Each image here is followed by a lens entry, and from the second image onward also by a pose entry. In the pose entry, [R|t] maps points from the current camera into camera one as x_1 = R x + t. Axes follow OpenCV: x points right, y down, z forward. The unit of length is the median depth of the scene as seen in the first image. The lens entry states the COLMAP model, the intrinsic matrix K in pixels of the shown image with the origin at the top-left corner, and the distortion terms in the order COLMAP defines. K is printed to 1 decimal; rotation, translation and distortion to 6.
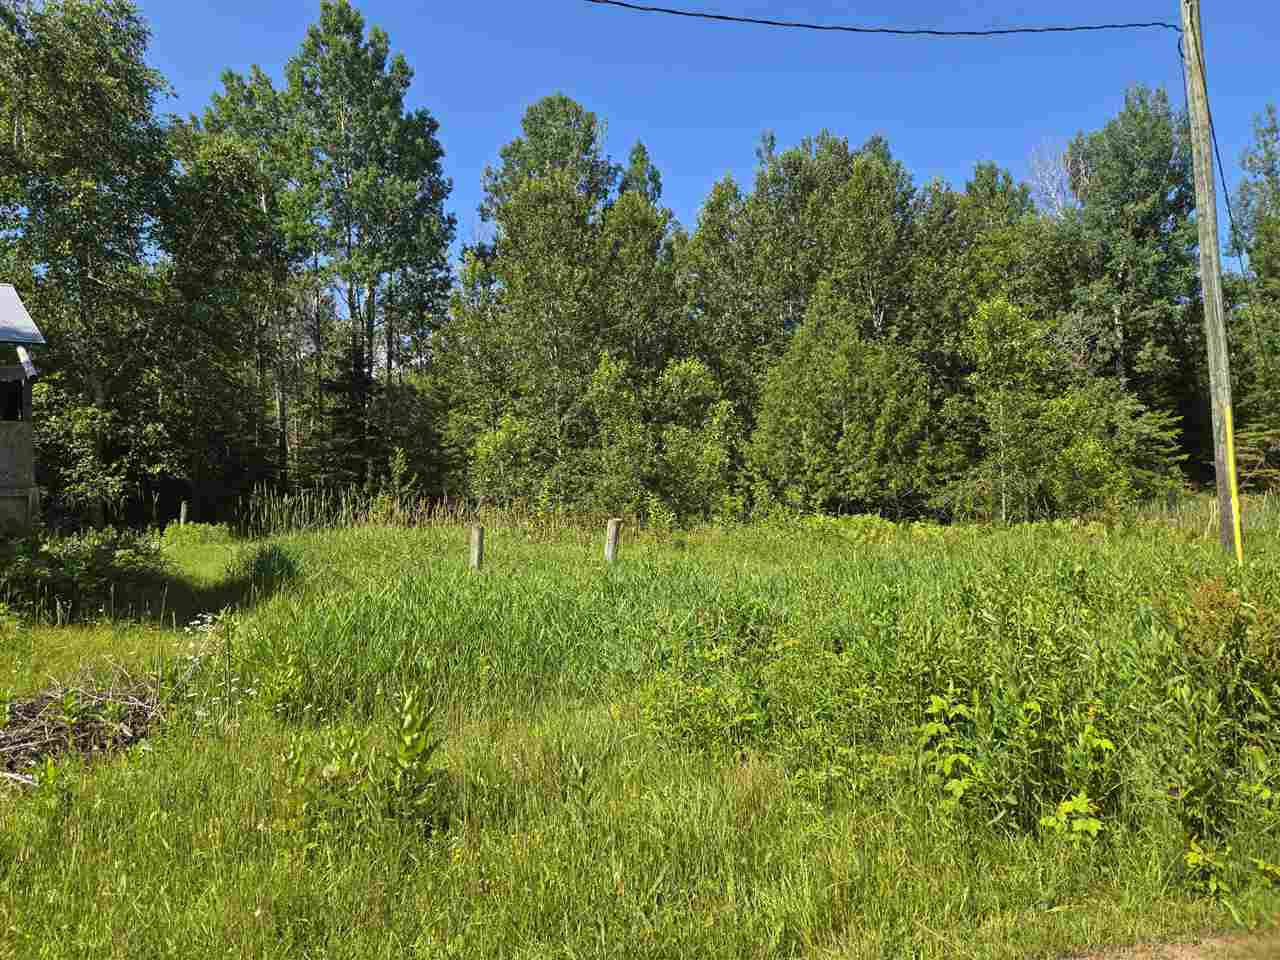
lens RADIAL K [[852.0, 0, 638.7], [0, 852.0, 478.8], [0, 0, 1]] dist [0.025115, -0.013449]
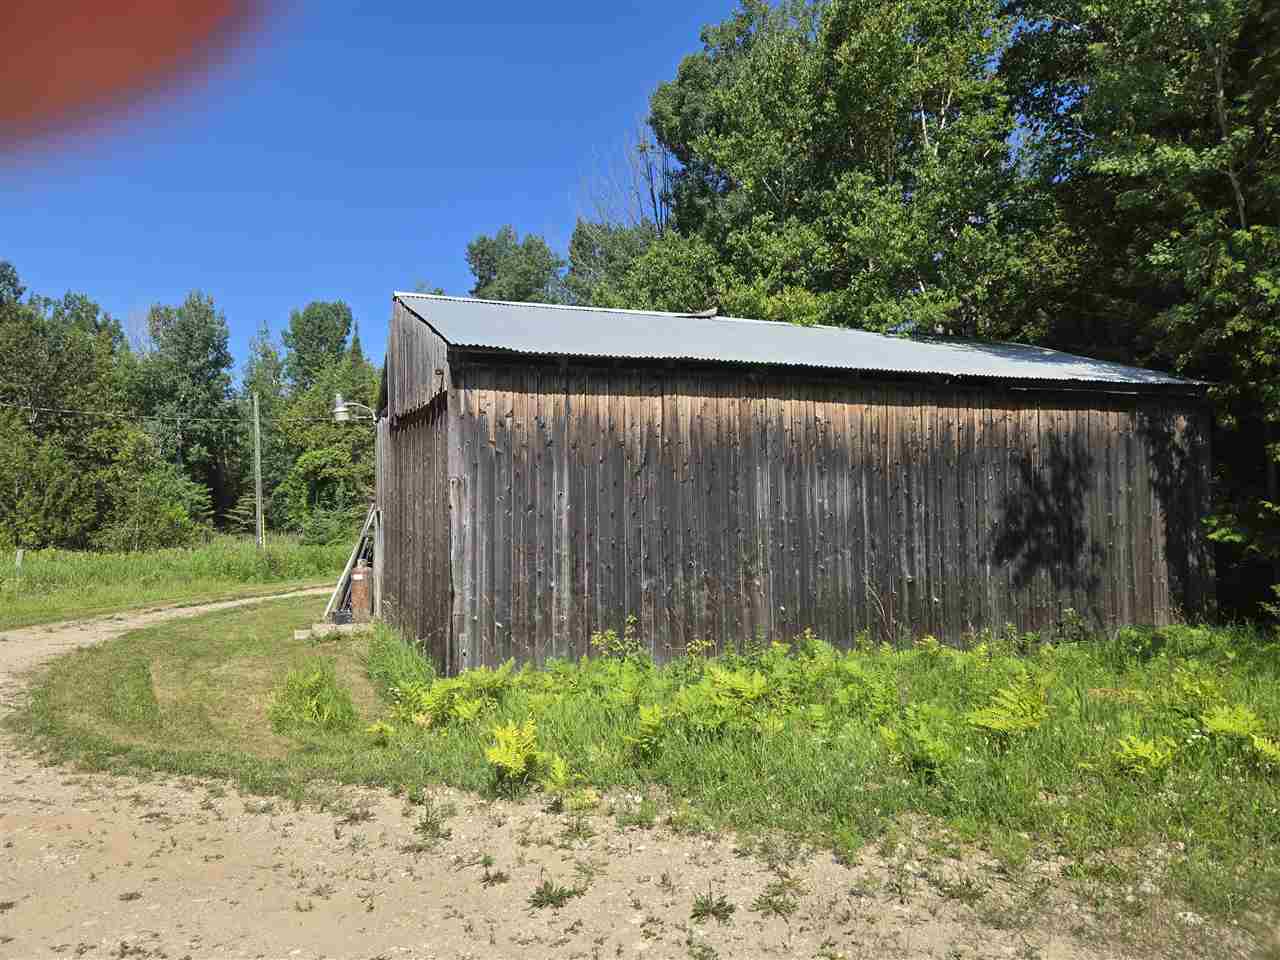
lens RADIAL K [[852.0, 0, 642.2], [0, 852.0, 483.8], [0, 0, 1]] dist [0.025115, -0.013449]
pose [[0.481358, 0.053805, 0.874871, -0.450611], [-0.027620, 0.998550, -0.046215, -0.027020], [-0.876089, -0.001918, 0.482146, -0.574378]]
